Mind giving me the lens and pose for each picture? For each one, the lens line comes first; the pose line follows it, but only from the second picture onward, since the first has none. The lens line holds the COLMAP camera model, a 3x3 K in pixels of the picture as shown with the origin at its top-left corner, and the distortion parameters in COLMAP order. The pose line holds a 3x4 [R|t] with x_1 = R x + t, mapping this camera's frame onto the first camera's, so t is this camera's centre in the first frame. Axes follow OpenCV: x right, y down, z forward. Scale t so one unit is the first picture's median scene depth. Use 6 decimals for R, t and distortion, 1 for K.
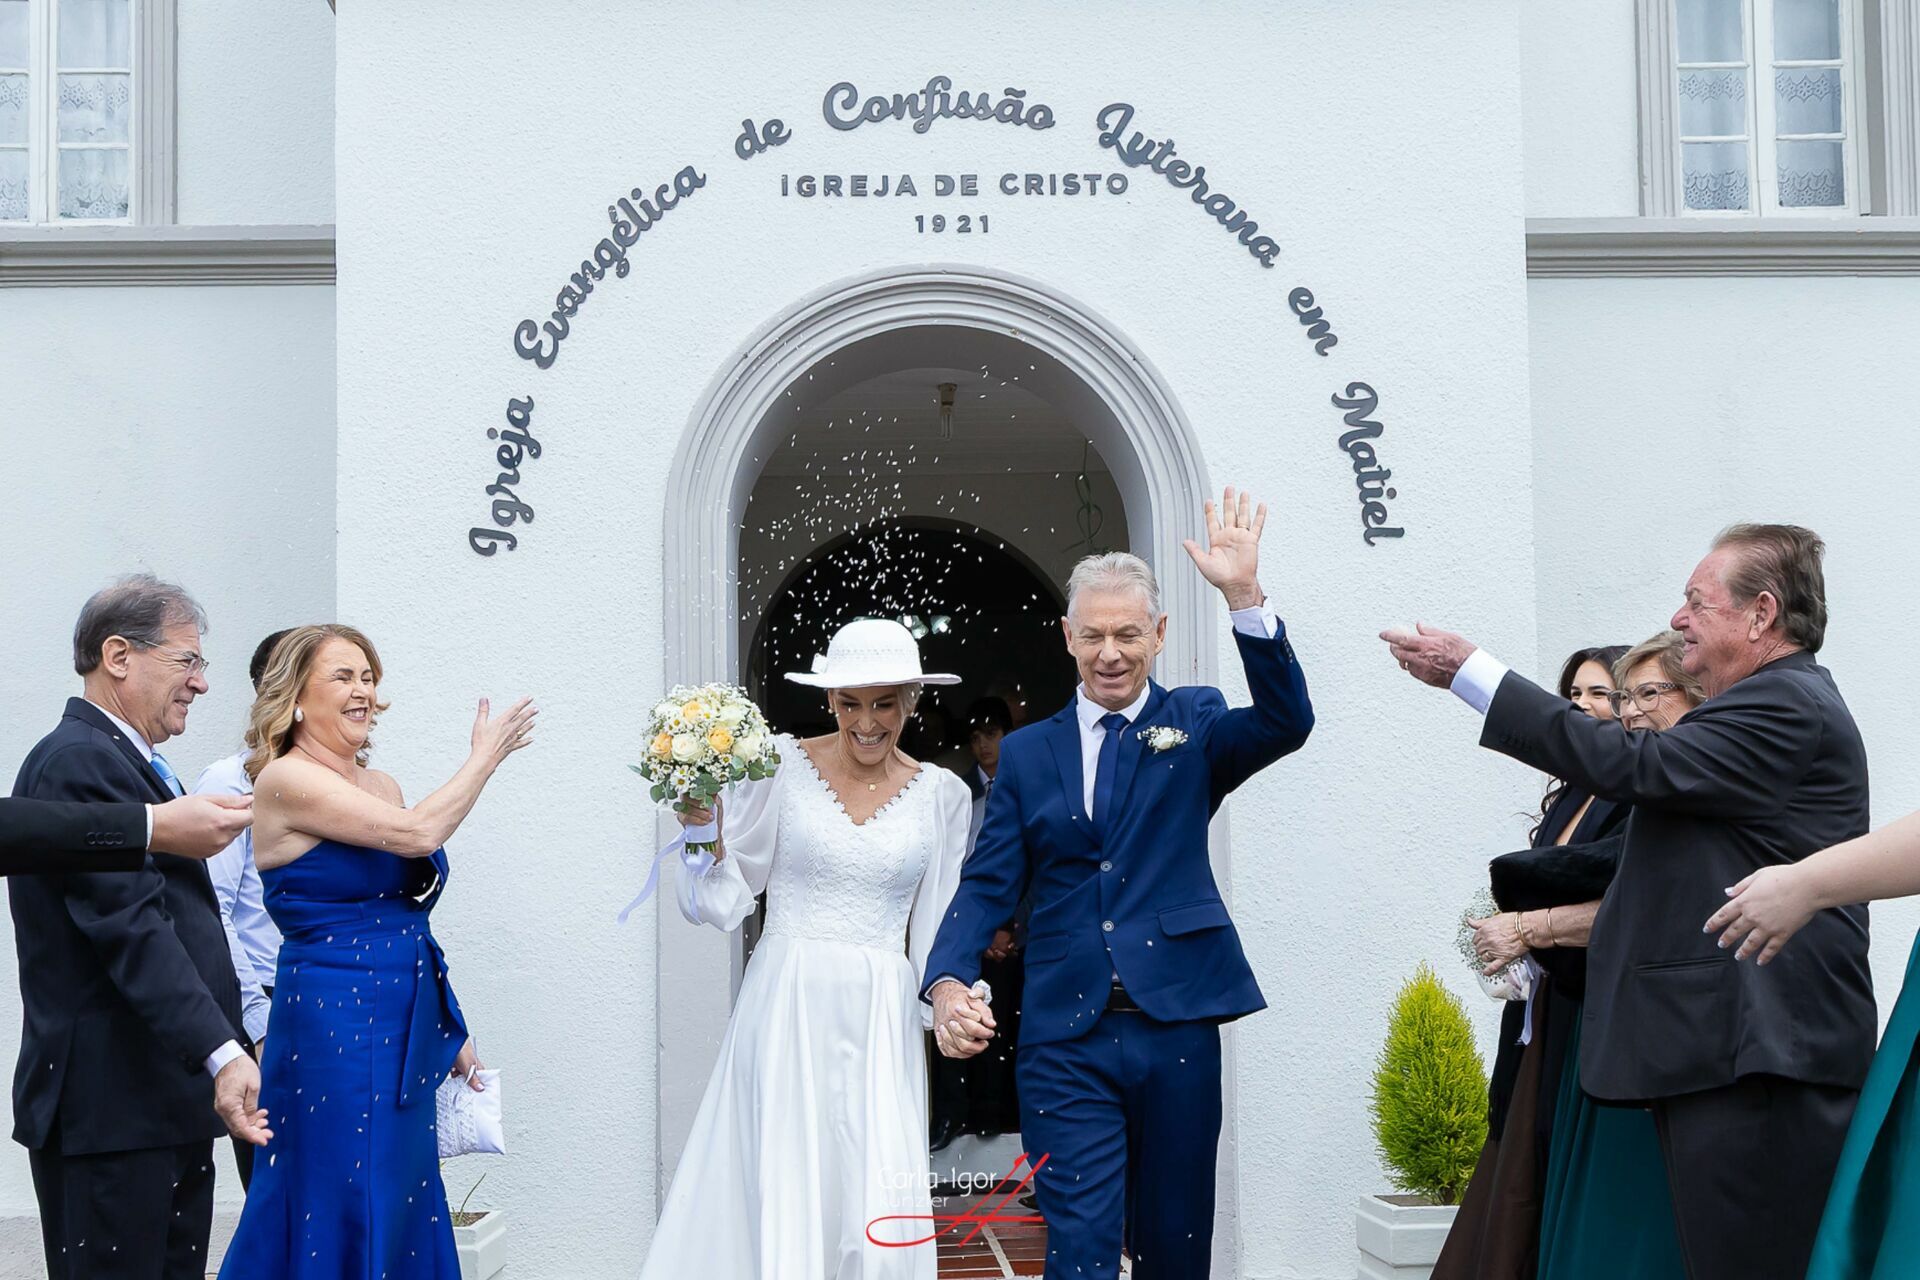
lens RADIAL K [[2332.9, 0, 959.3], [0, 2332.9, 878.9], [0, 0, 1]] dist [0.015699, -0.019511]
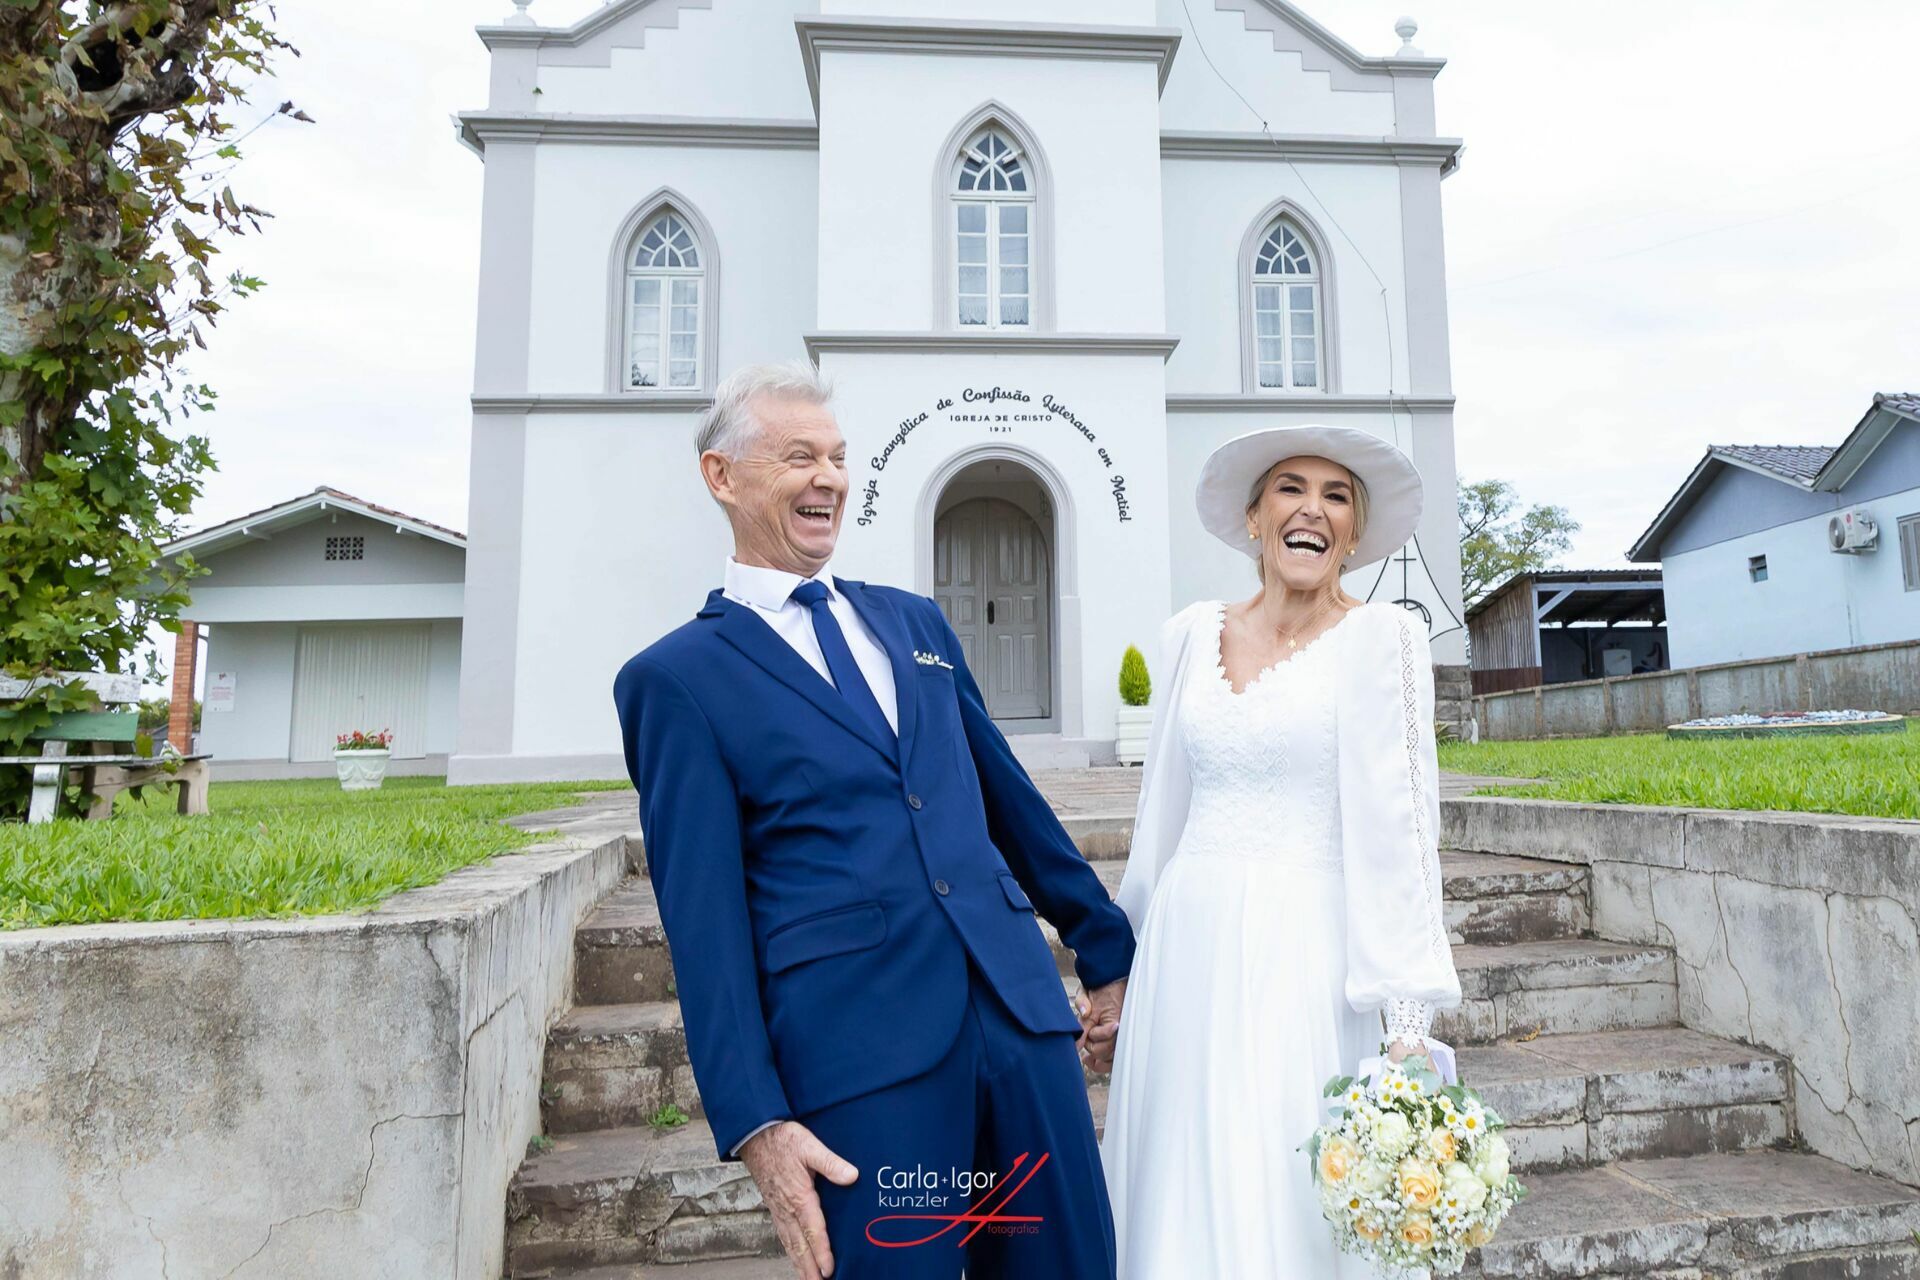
lens RADIAL K [[1680.3, 0, 1205.6], [0, 1680.3, 437.4], [0, 0, 1]] dist [0.016460, -0.004640]
pose [[0.992270, 0.008305, 0.123818, -0.009417], [0.008220, 0.991168, -0.132355, 0.062585], [-0.123824, 0.132350, 0.983438, -1.478664]]
